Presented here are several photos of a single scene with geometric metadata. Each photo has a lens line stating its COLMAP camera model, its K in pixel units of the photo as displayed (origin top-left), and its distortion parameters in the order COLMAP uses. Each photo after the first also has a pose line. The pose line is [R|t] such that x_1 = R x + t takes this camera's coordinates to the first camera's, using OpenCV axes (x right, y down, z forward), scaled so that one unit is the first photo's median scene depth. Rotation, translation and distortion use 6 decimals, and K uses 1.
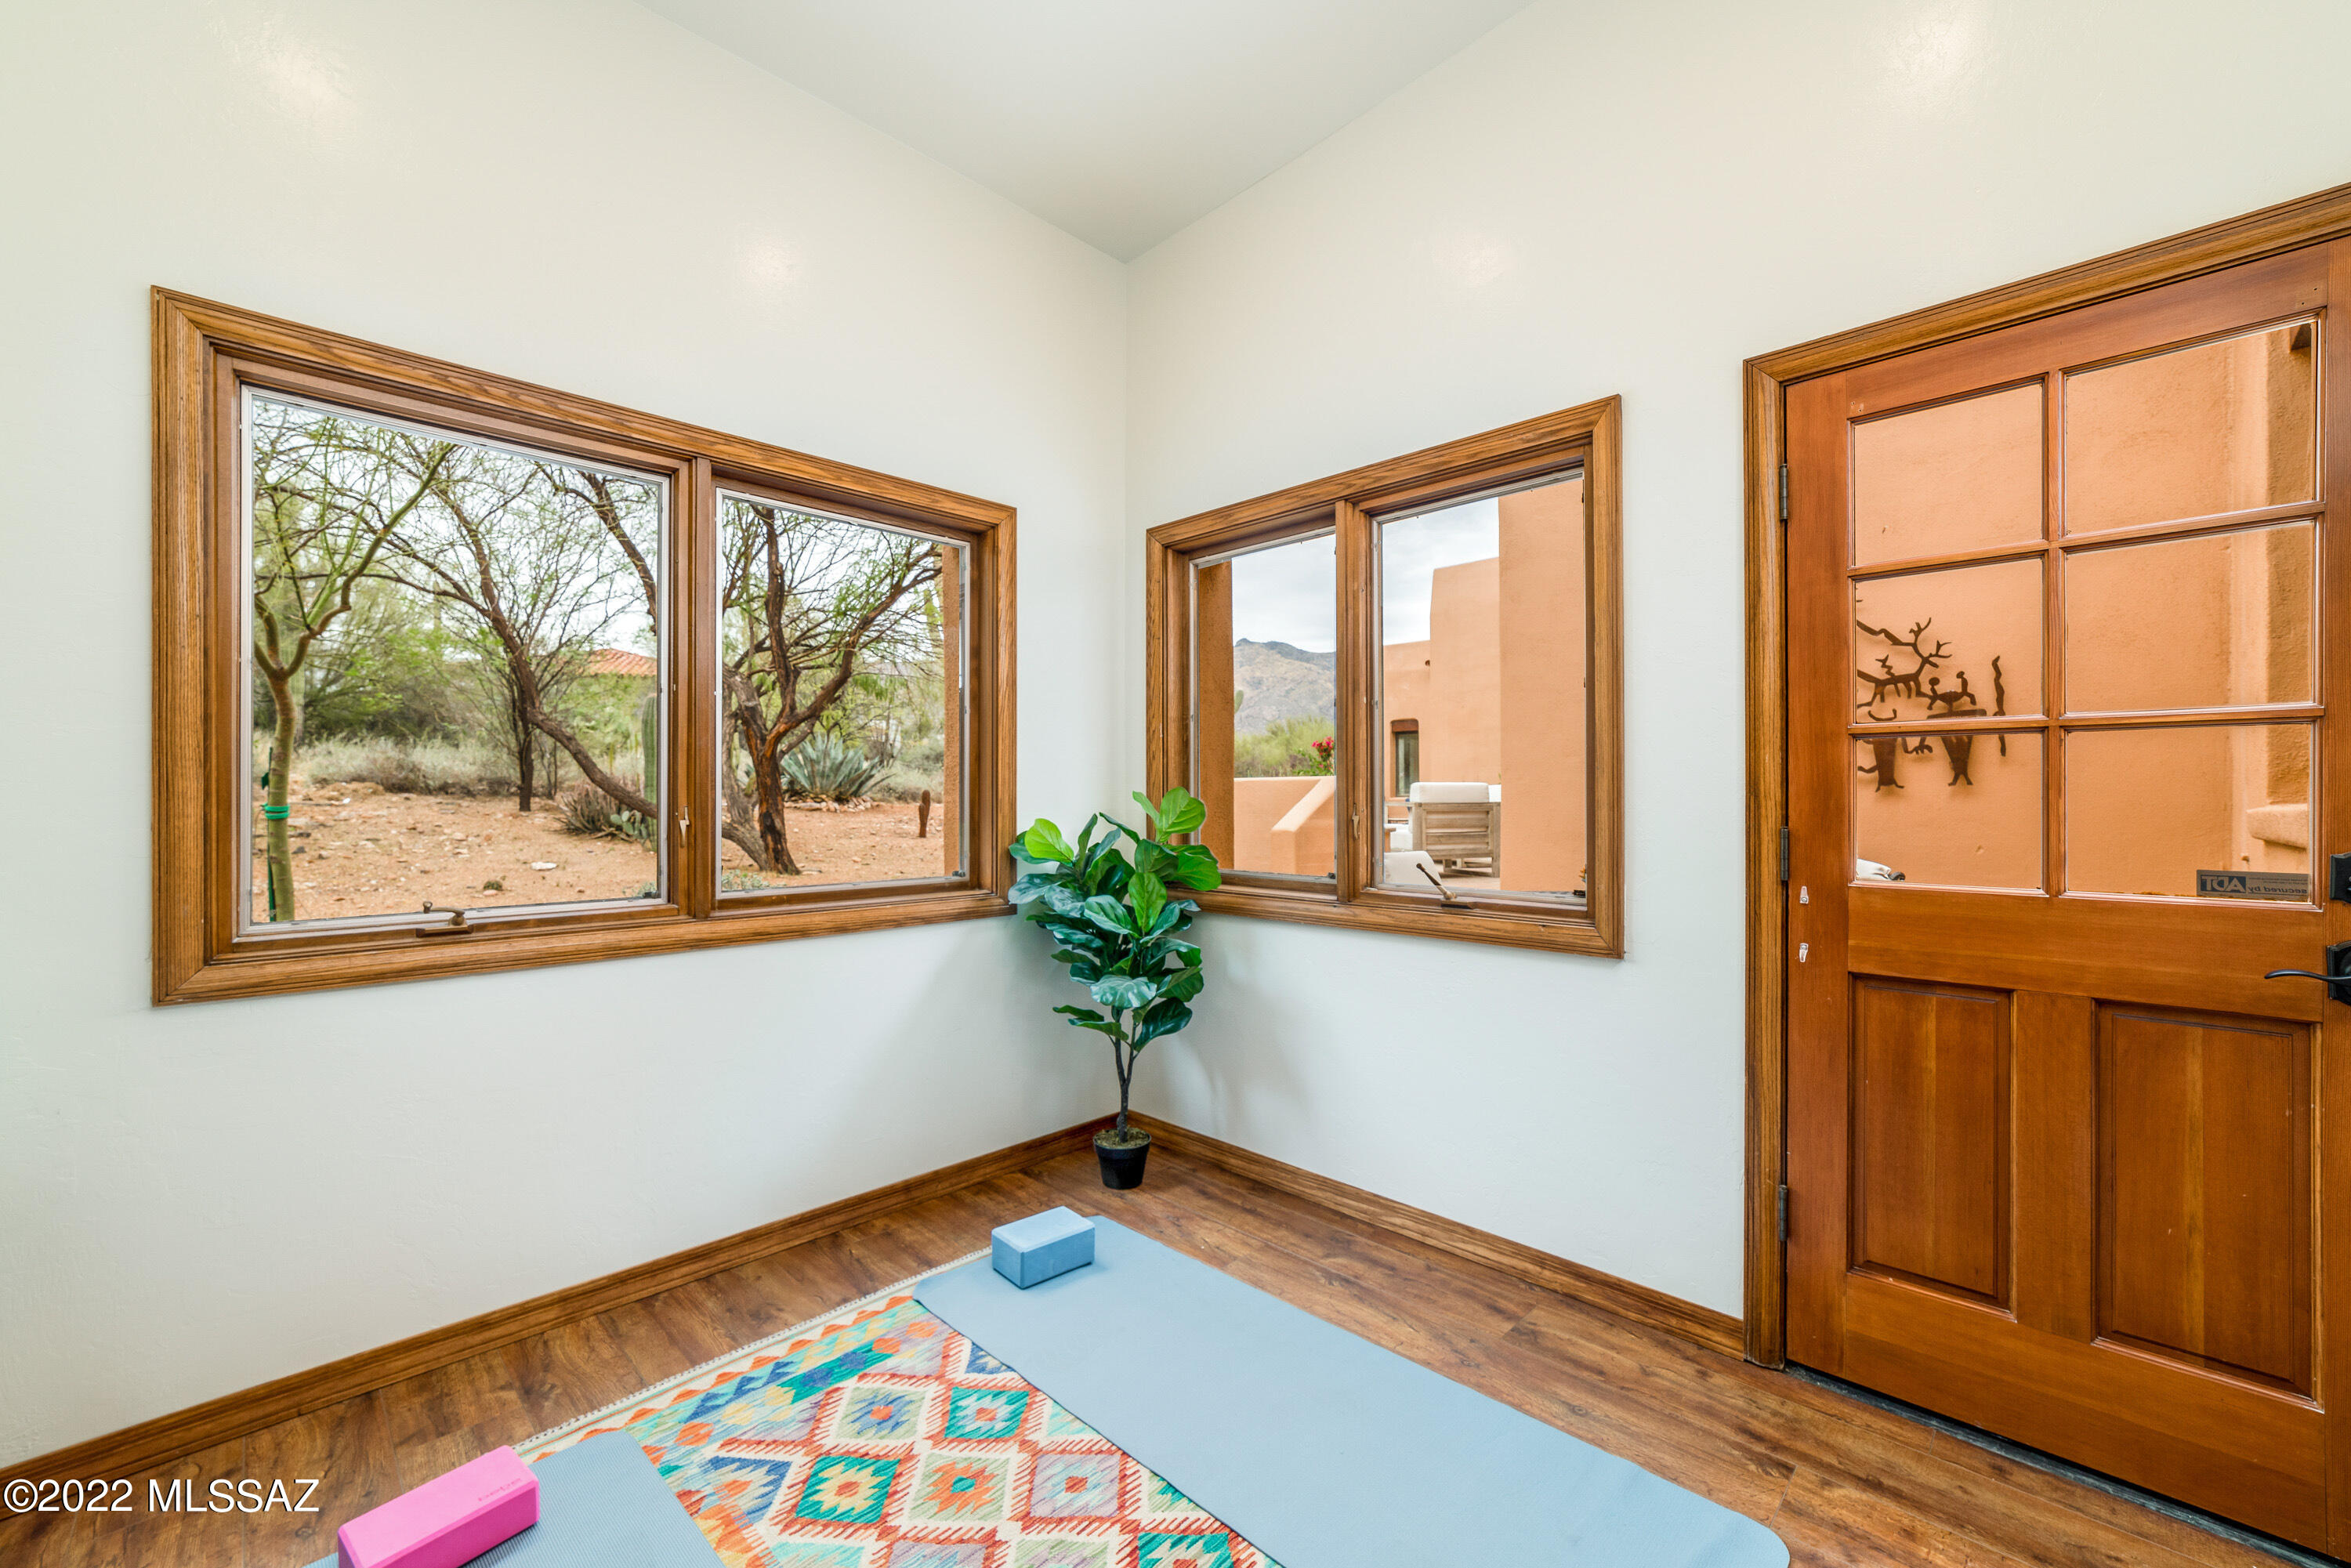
lens RADIAL K [[920.7, 0, 1127.4], [0, 920.7, 793.0], [0, 0, 1]] dist [-0.017354, 0.006340]
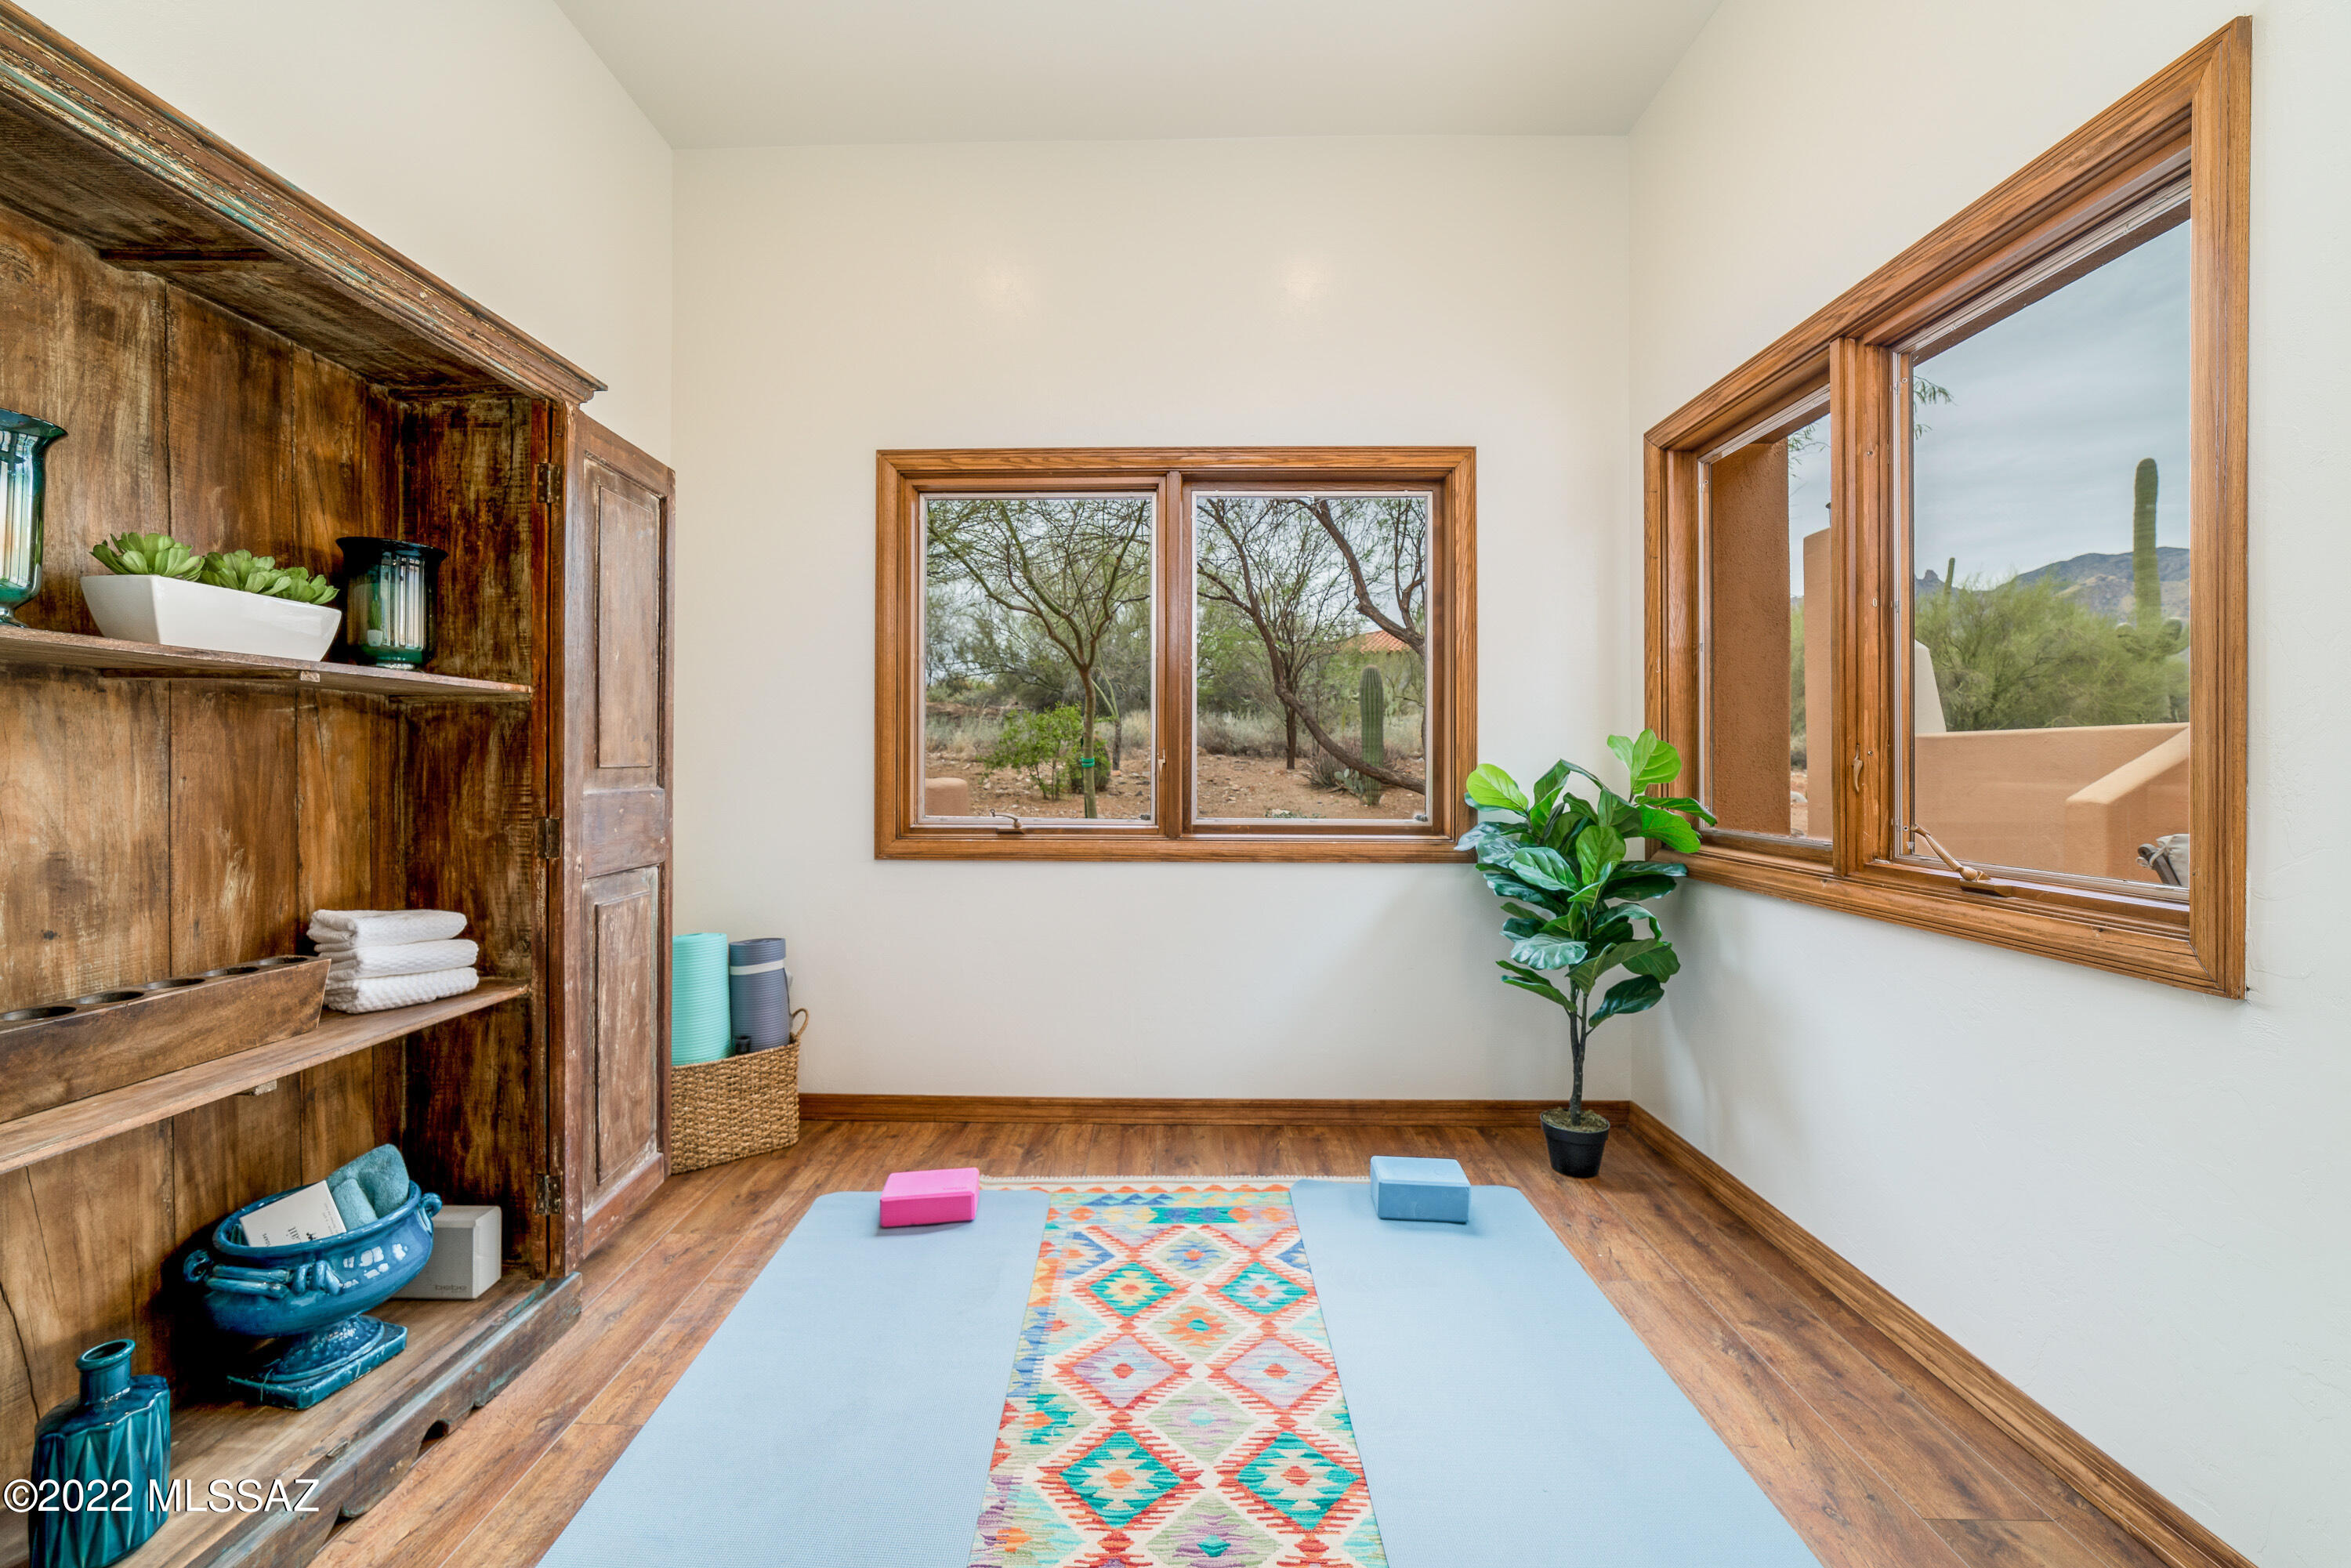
lens RADIAL K [[920.7, 0, 1176.7], [0, 920.7, 758.1], [0, 0, 1]] dist [-0.017354, 0.006340]
pose [[0.710745, 0.001555, -0.703448, 0.401921], [-0.002634, 0.999996, -0.000451, 0.026098], [0.703445, 0.002174, 0.710746, 0.101999]]
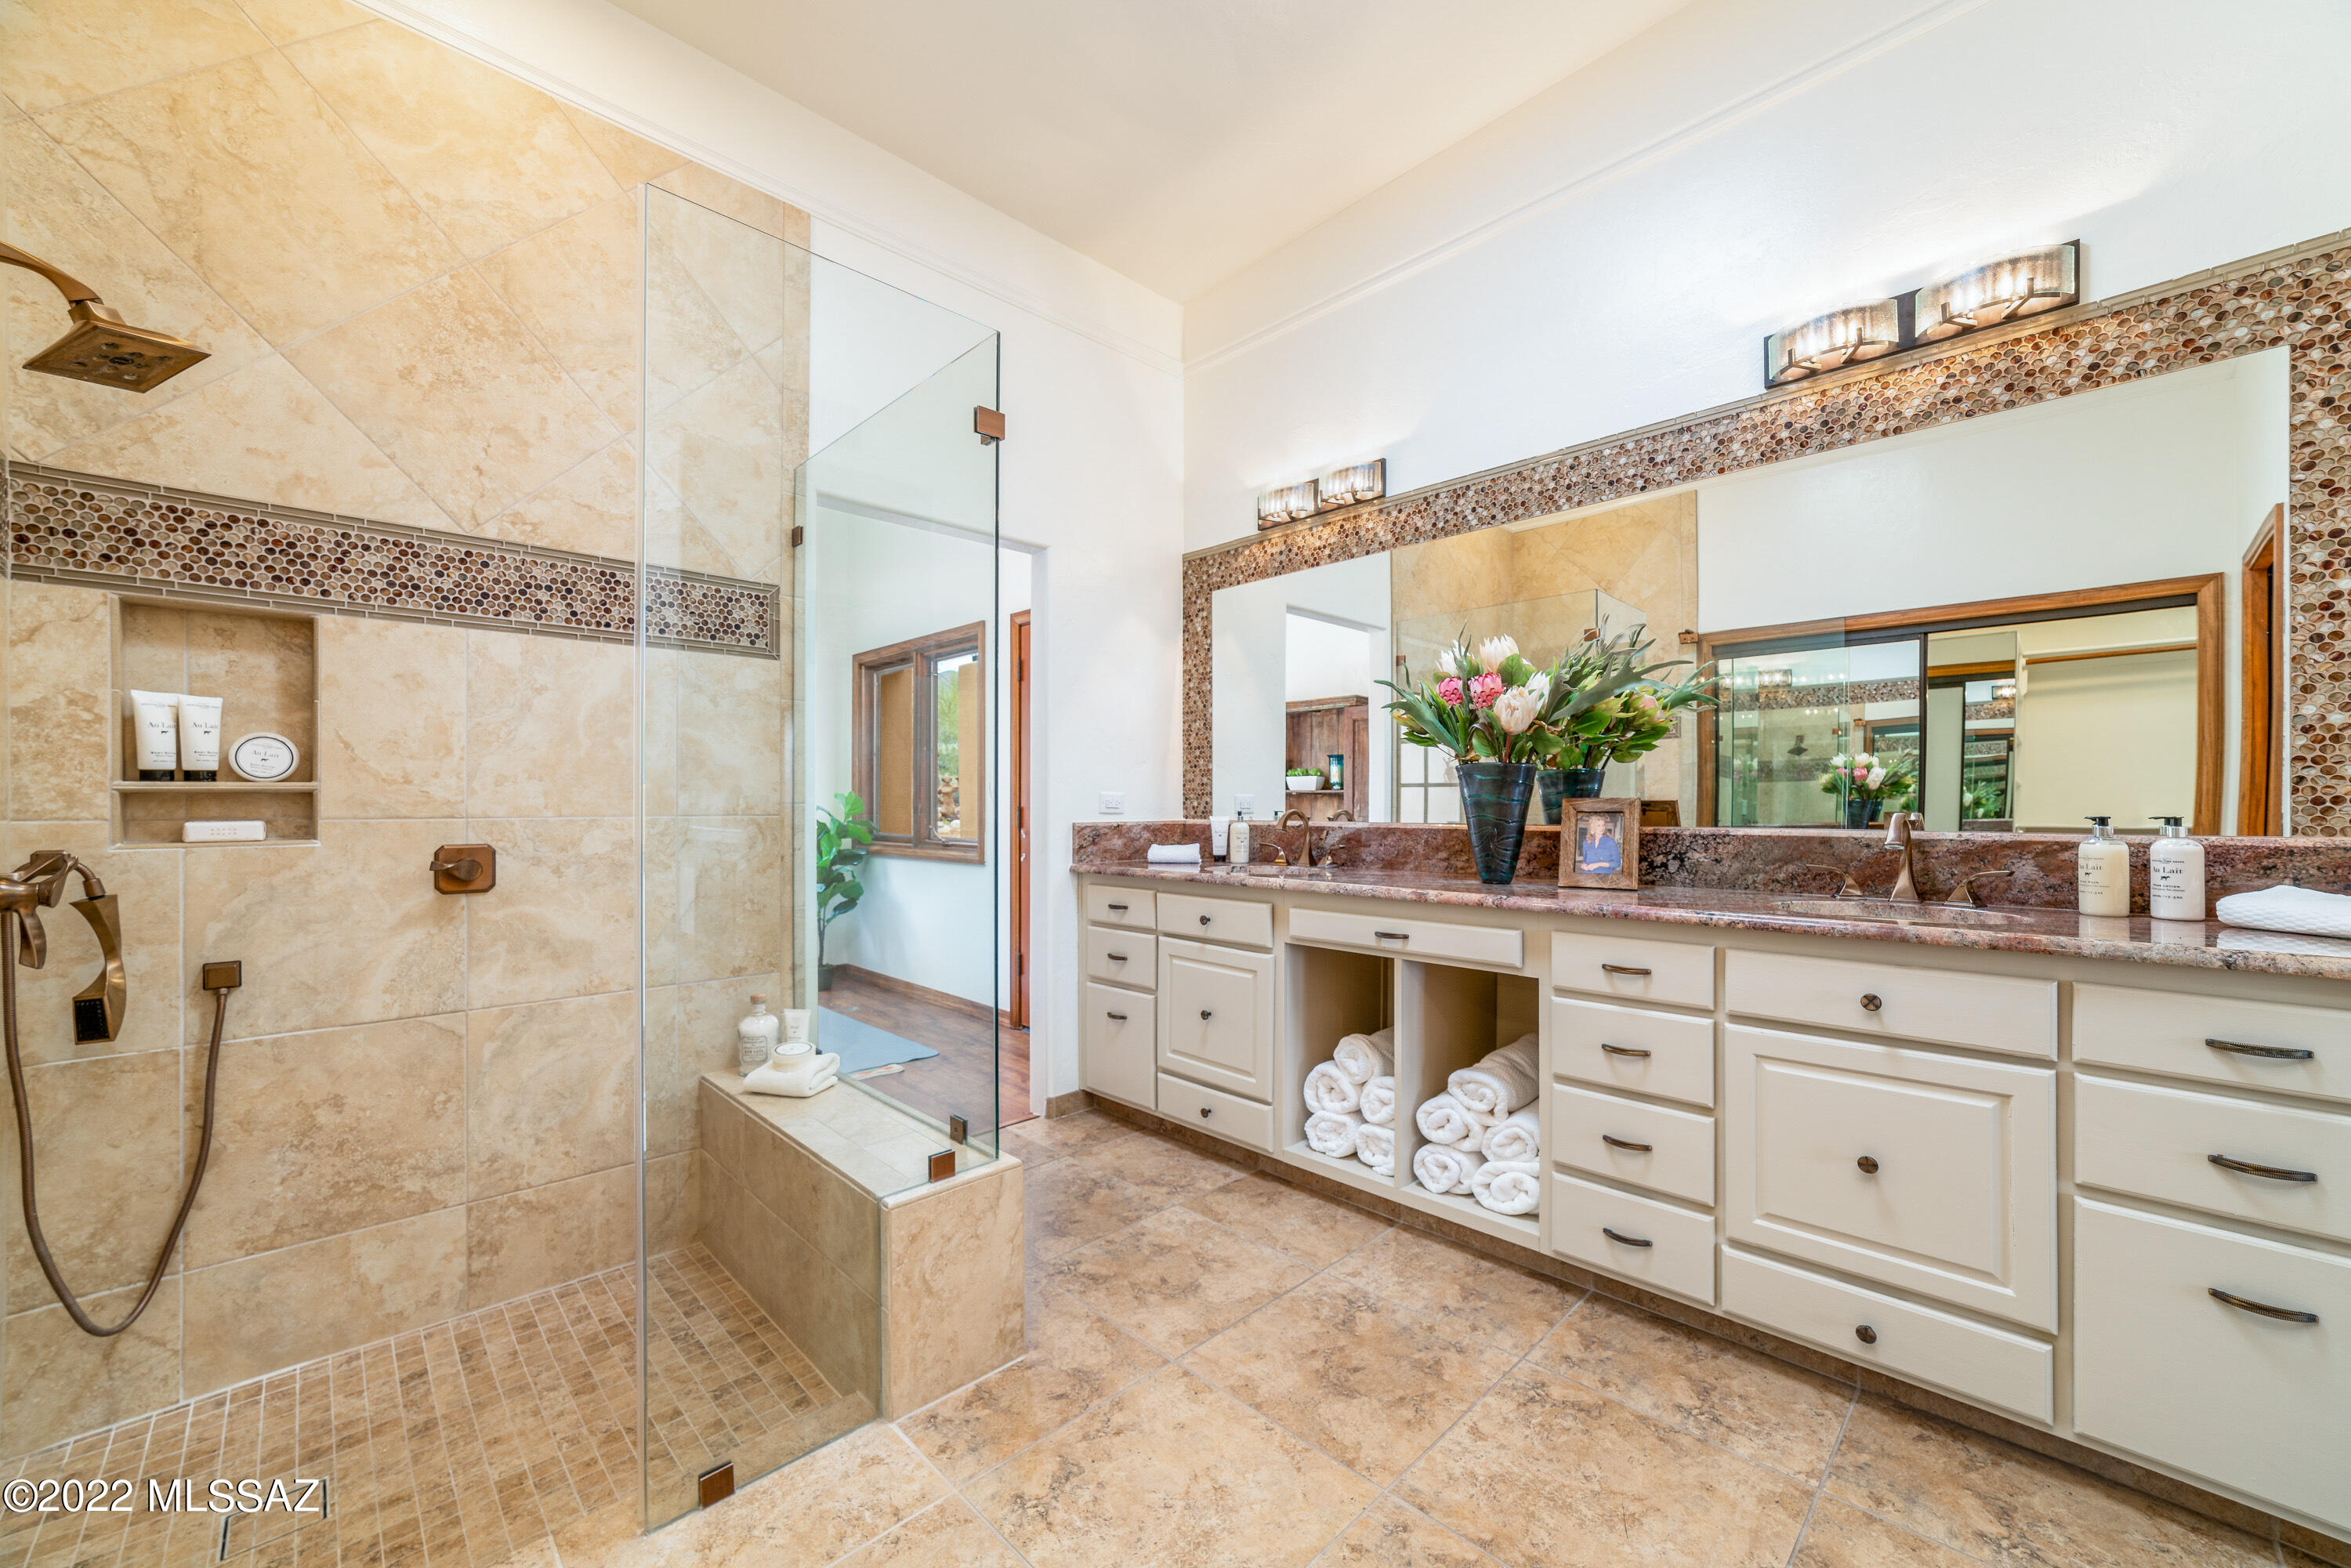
lens RADIAL K [[920.7, 0, 1170.6], [0, 920.7, 799.4], [0, 0, 1]] dist [-0.017354, 0.006340]
pose [[0.999930, 0.005261, -0.010596, 0.896363], [-0.005269, 0.999986, -0.000717, 0.010873], [0.010592, 0.000773, 0.999944, -1.142322]]
